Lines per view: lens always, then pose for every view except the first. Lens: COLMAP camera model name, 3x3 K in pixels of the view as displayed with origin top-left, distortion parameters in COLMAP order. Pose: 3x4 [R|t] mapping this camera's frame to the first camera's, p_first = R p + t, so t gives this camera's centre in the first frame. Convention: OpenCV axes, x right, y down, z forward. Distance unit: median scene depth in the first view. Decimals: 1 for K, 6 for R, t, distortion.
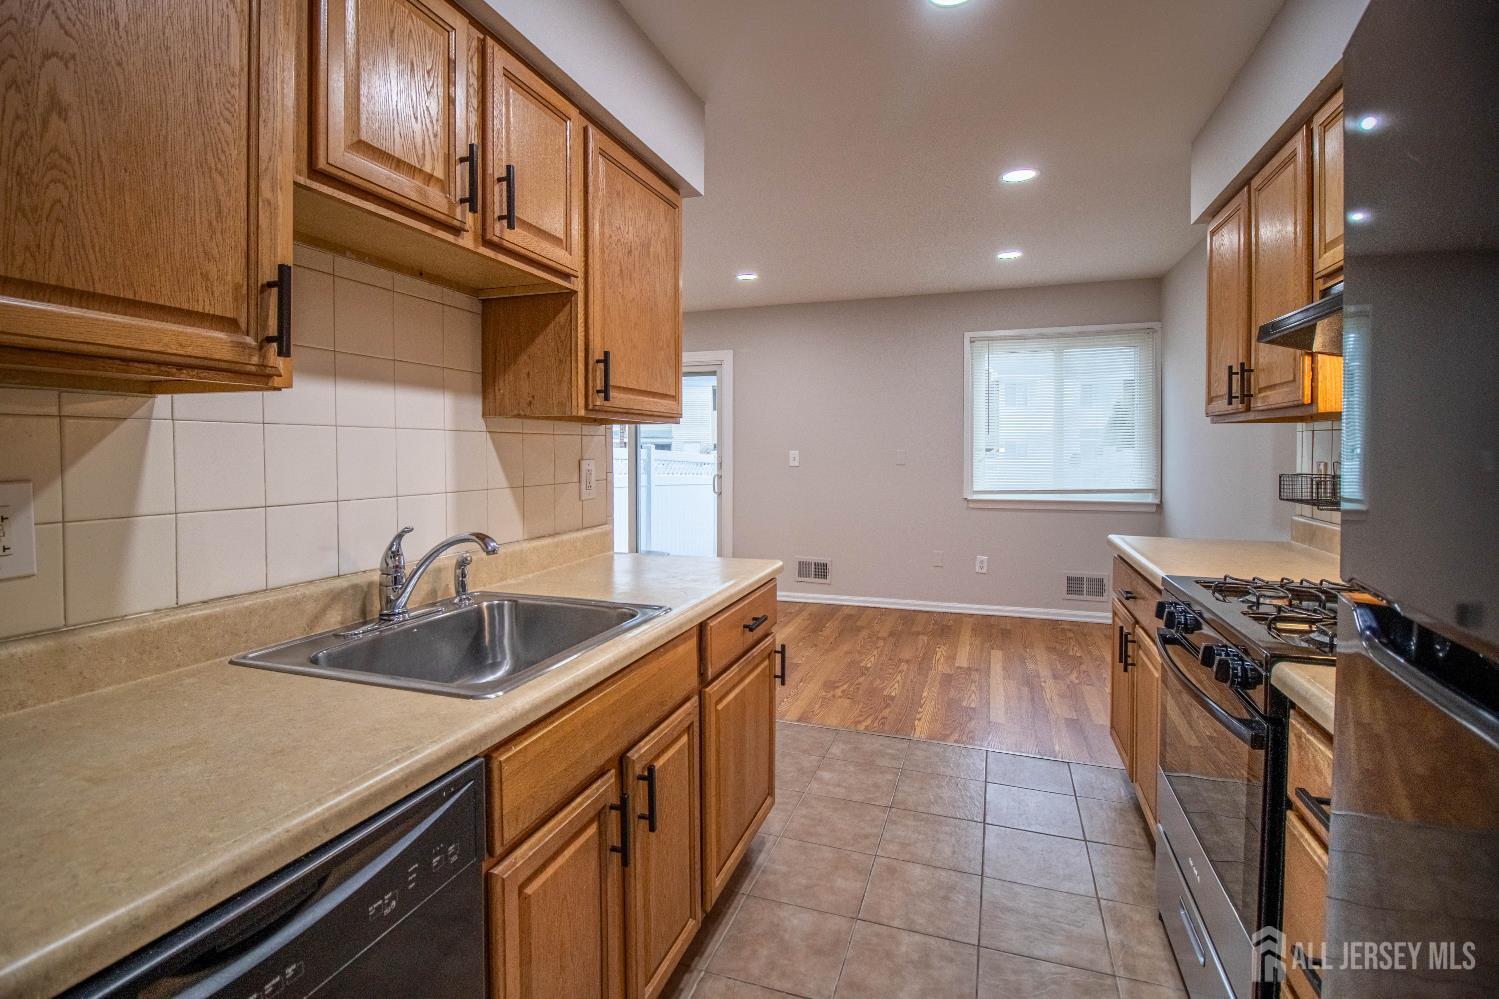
lens RADIAL K [[733.1, 0, 720.8], [0, 733.1, 473.9], [0, 0, 1]] dist [-0.017900, -0.001081]
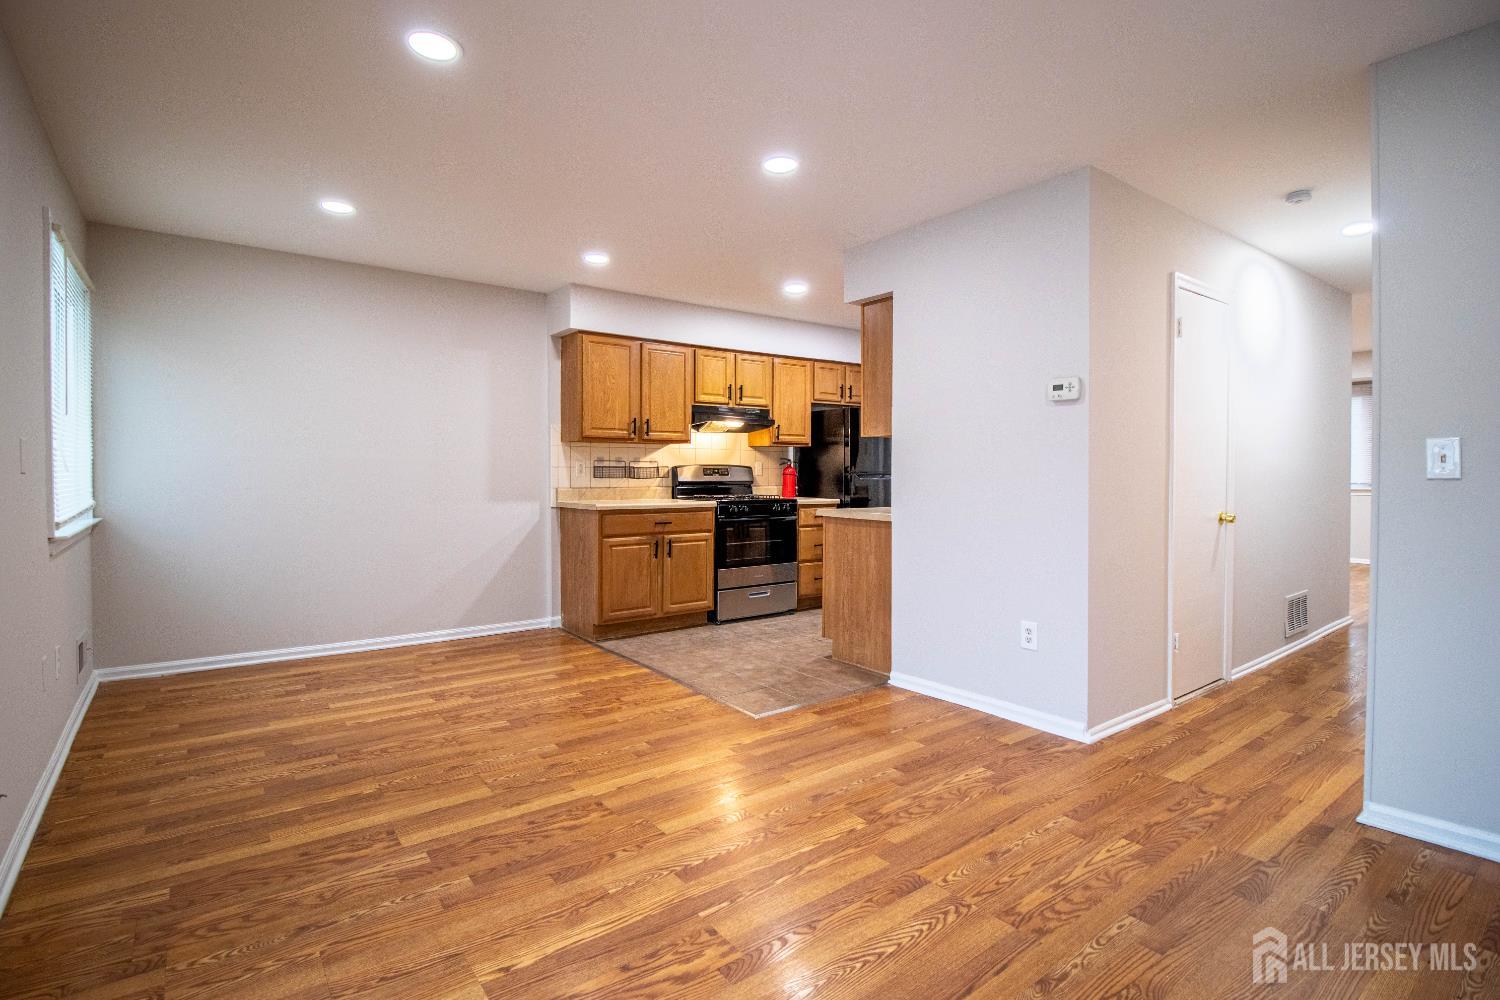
lens RADIAL K [[733.6, 0, 721.3], [0, 733.6, 474.3], [0, 0, 1]] dist [-0.017900, -0.001081]
pose [[-0.841373, -0.003917, 0.540441, -0.479011], [0.014547, 0.999447, 0.029890, -0.025248], [-0.540259, 0.033010, -0.840851, 1.755055]]
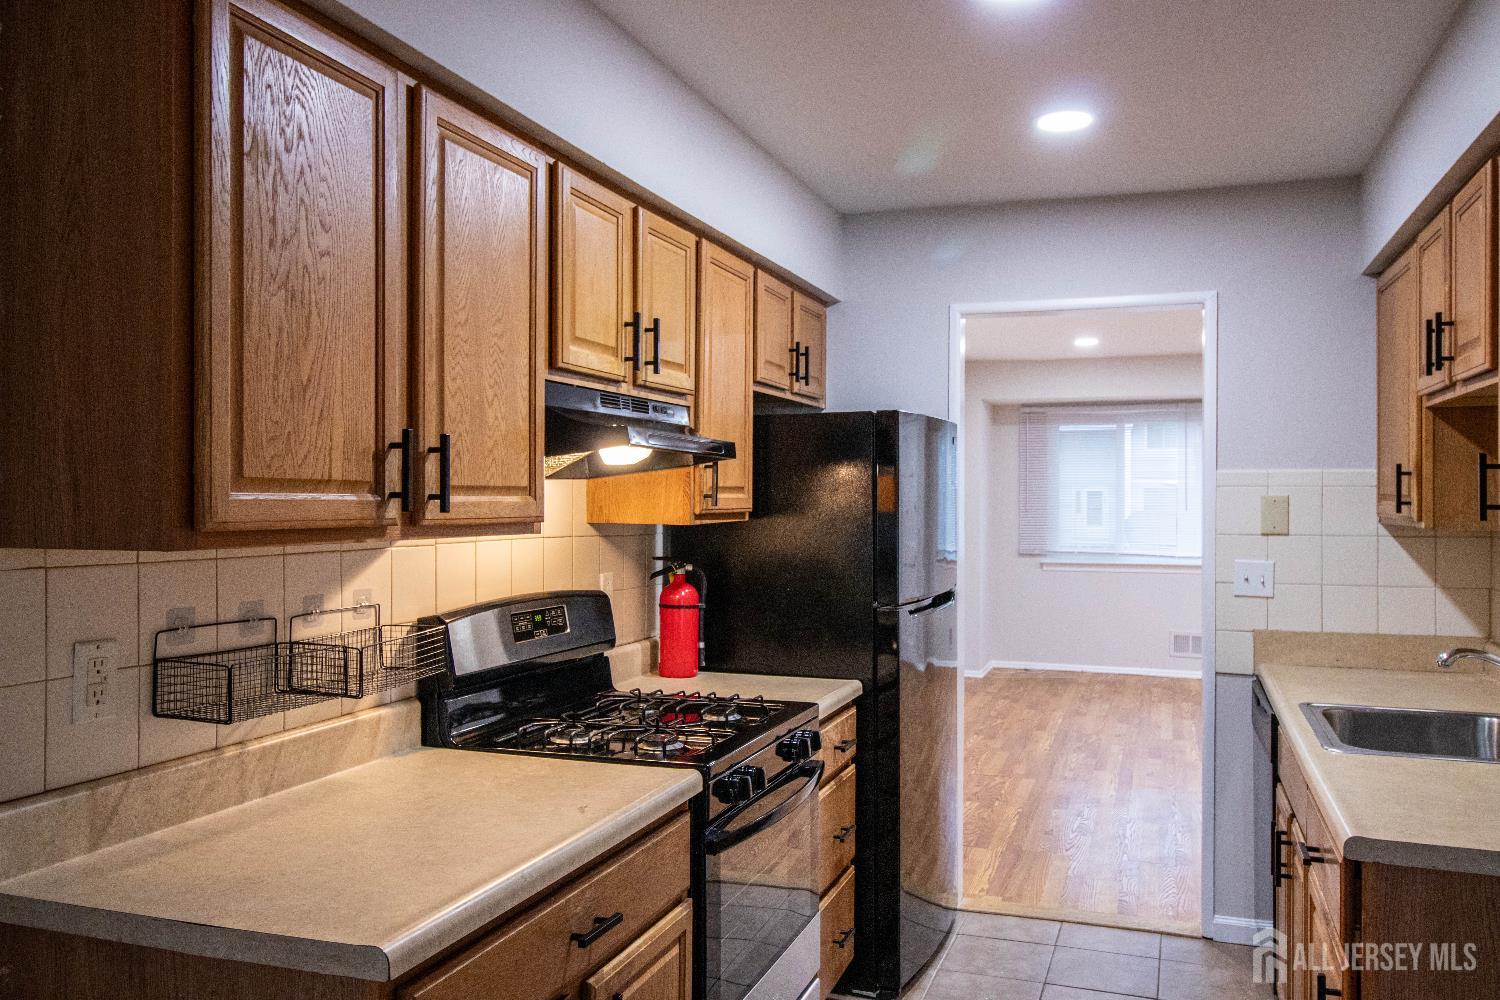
lens RADIAL K [[1254.3, 0, 750.0], [0, 1254.3, 500.0], [0, 0, 1]] dist [0.014245, 0.001318]
pose [[-0.999870, -0.002922, -0.015874, 0.314813], [-0.003353, 0.999625, 0.027194, -0.081628], [0.015789, 0.027244, -0.999504, 1.152869]]
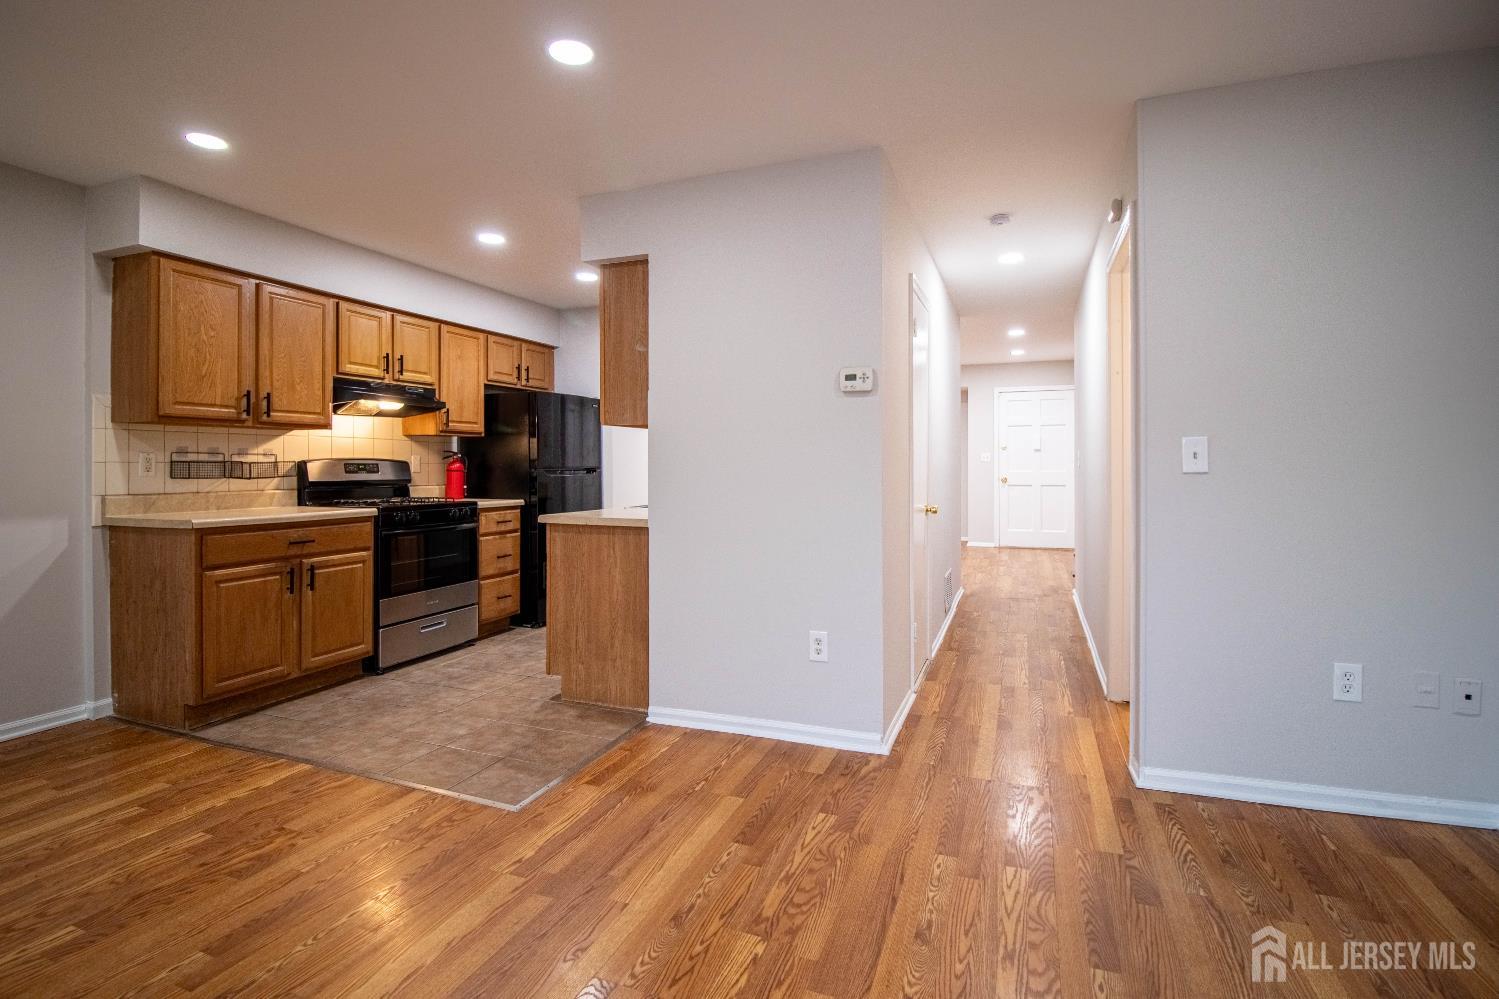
lens RADIAL K [[749.6, 0, 746.0], [0, 749.6, 458.4], [0, 0, 1]] dist [-0.000301, -0.014653]
pose [[-0.999999, 0.001340, 0.000773, -0.225475], [0.001356, 0.999758, 0.021979, -0.025139], [-0.000743, 0.021980, -0.999758, 1.638564]]
